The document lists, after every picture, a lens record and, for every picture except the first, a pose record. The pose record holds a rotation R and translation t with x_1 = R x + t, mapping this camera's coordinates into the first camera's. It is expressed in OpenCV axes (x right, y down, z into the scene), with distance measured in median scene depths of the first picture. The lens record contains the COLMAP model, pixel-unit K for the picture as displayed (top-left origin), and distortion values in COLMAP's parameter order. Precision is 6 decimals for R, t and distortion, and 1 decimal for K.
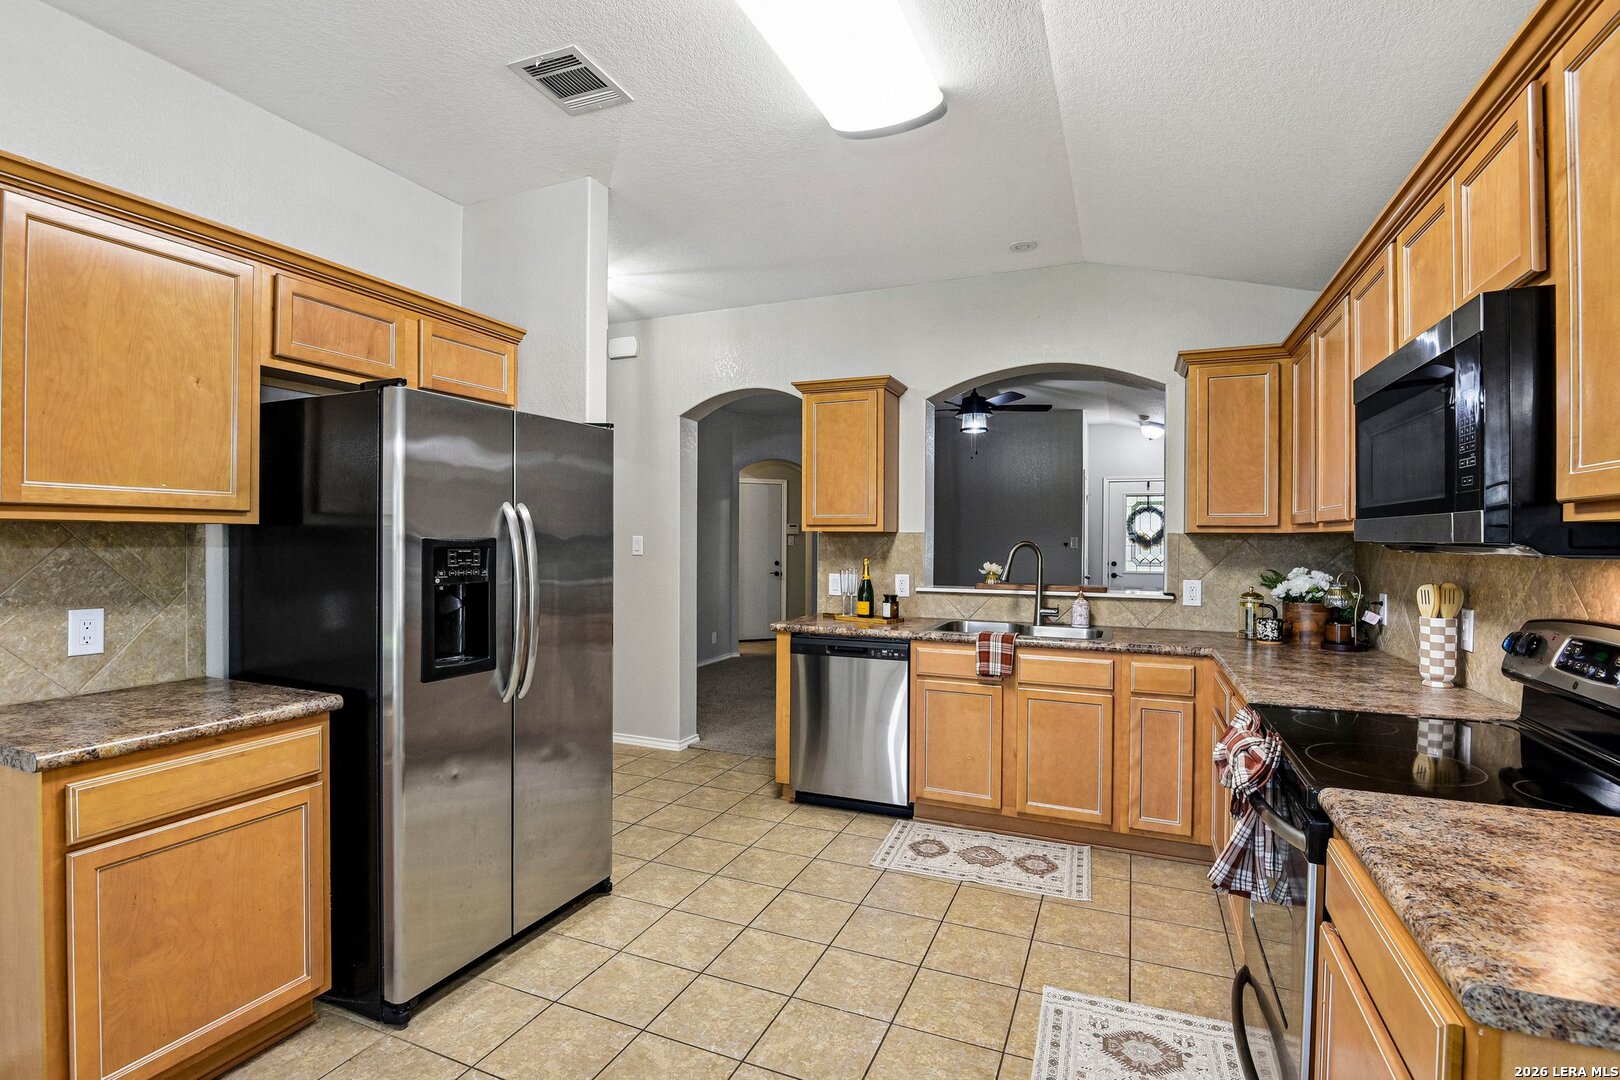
lens RADIAL K [[763.4, 0, 804.1], [0, 763.4, 540.6], [0, 0, 1]] dist [-0.010843, -0.009993]
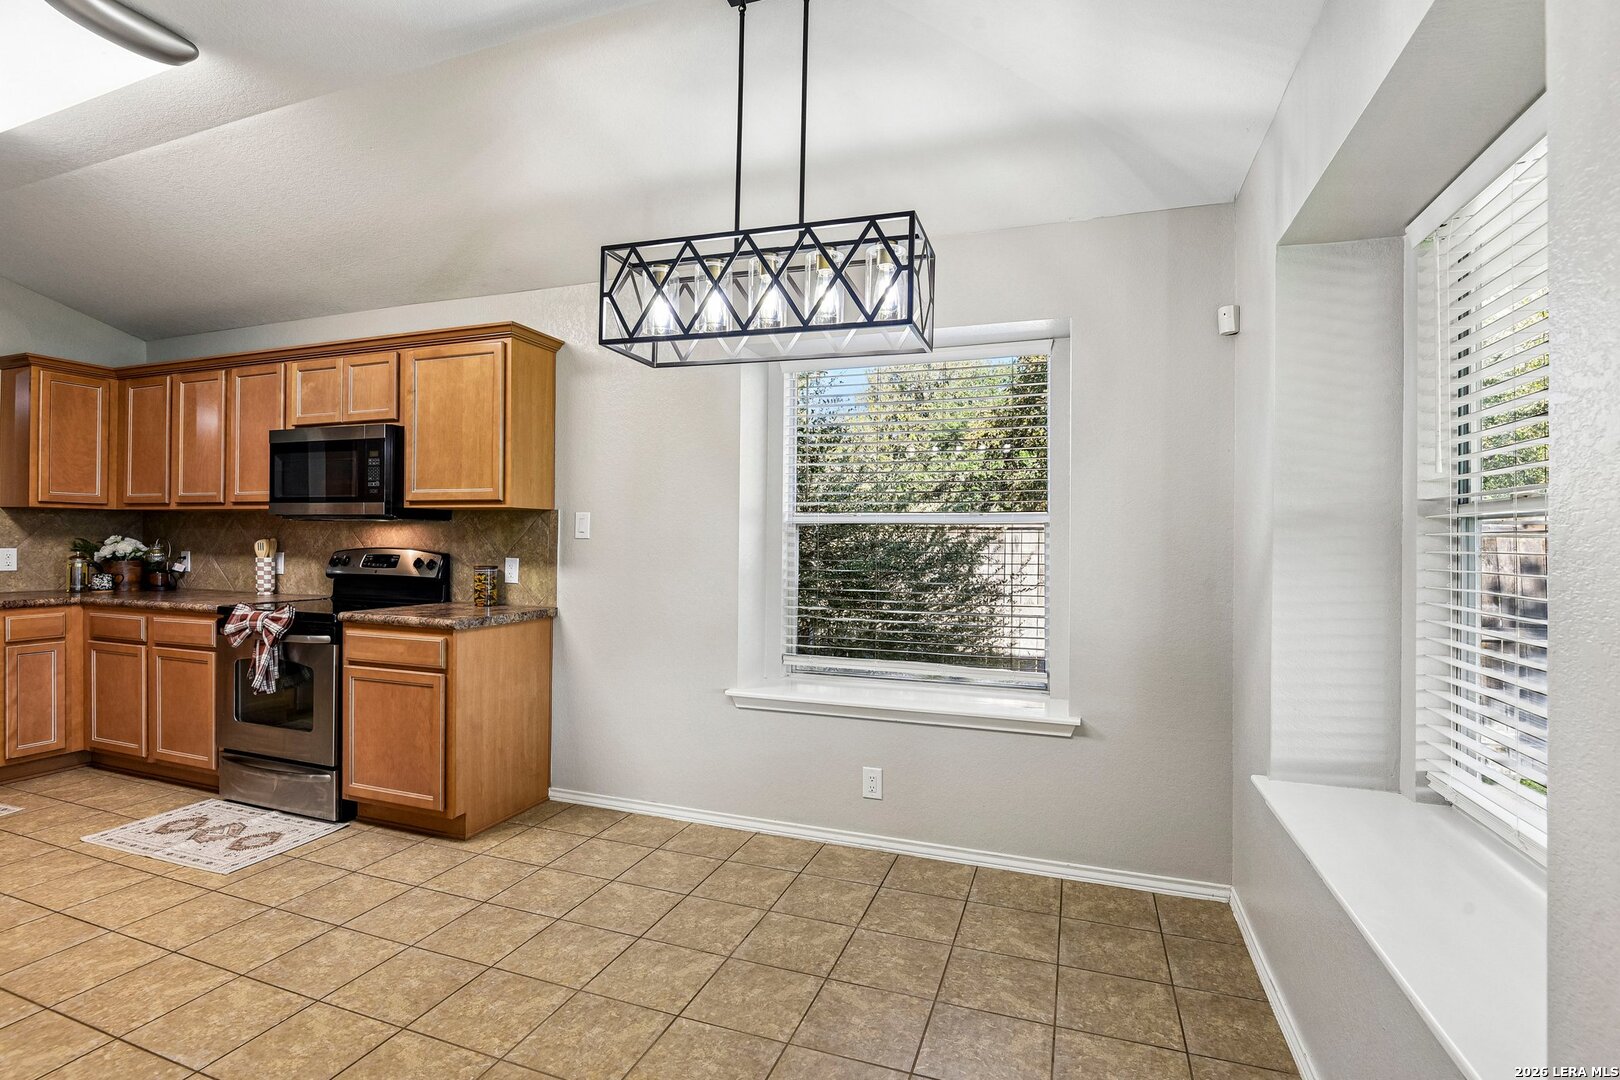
lens RADIAL K [[763.4, 0, 804.1], [0, 763.4, 540.6], [0, 0, 1]] dist [-0.010843, -0.009993]
pose [[-0.054197, -0.008712, 0.998492, -0.809824], [-0.007690, 0.999936, 0.008307, 0.026268], [-0.998501, -0.007228, -0.054261, -0.161402]]
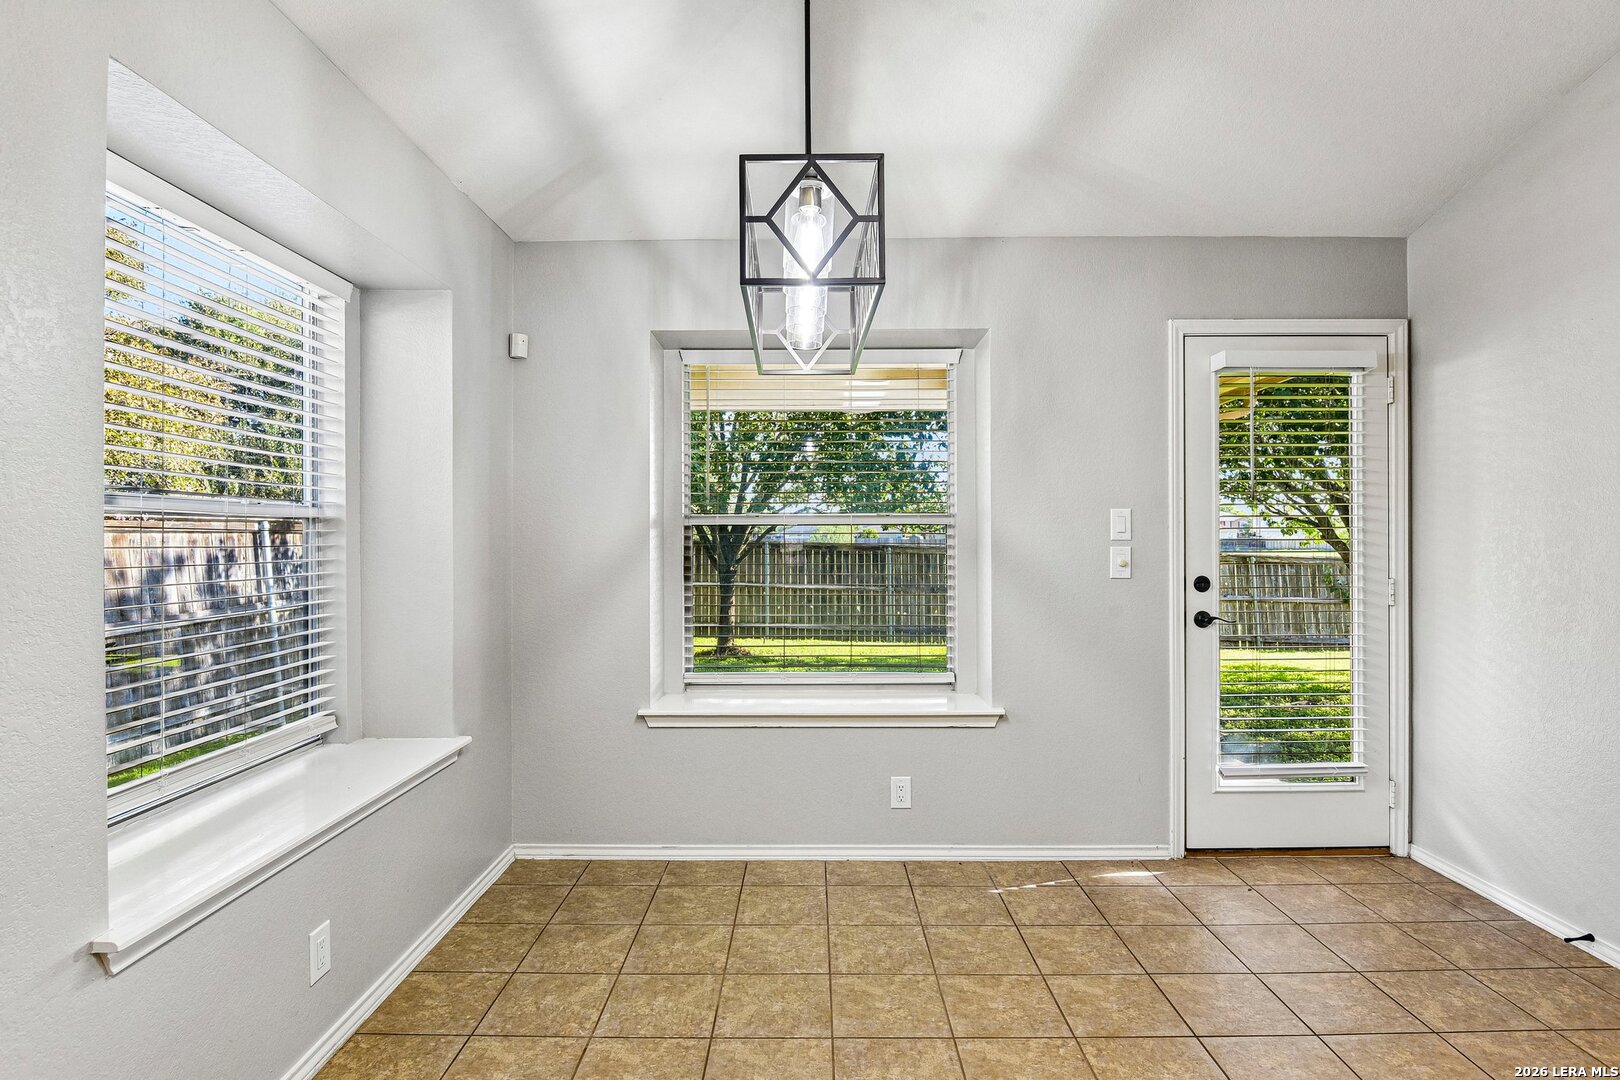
lens RADIAL K [[832.0, 0, 810.0], [0, 832.0, 540.0], [0, 0, 1]] dist [-0.002921, -0.009319]
pose [[-0.921189, -0.002757, -0.389105, 0.101432], [-0.003147, 0.999995, 0.000365, 0.028874], [0.389102, 0.001561, -0.921193, 0.448222]]
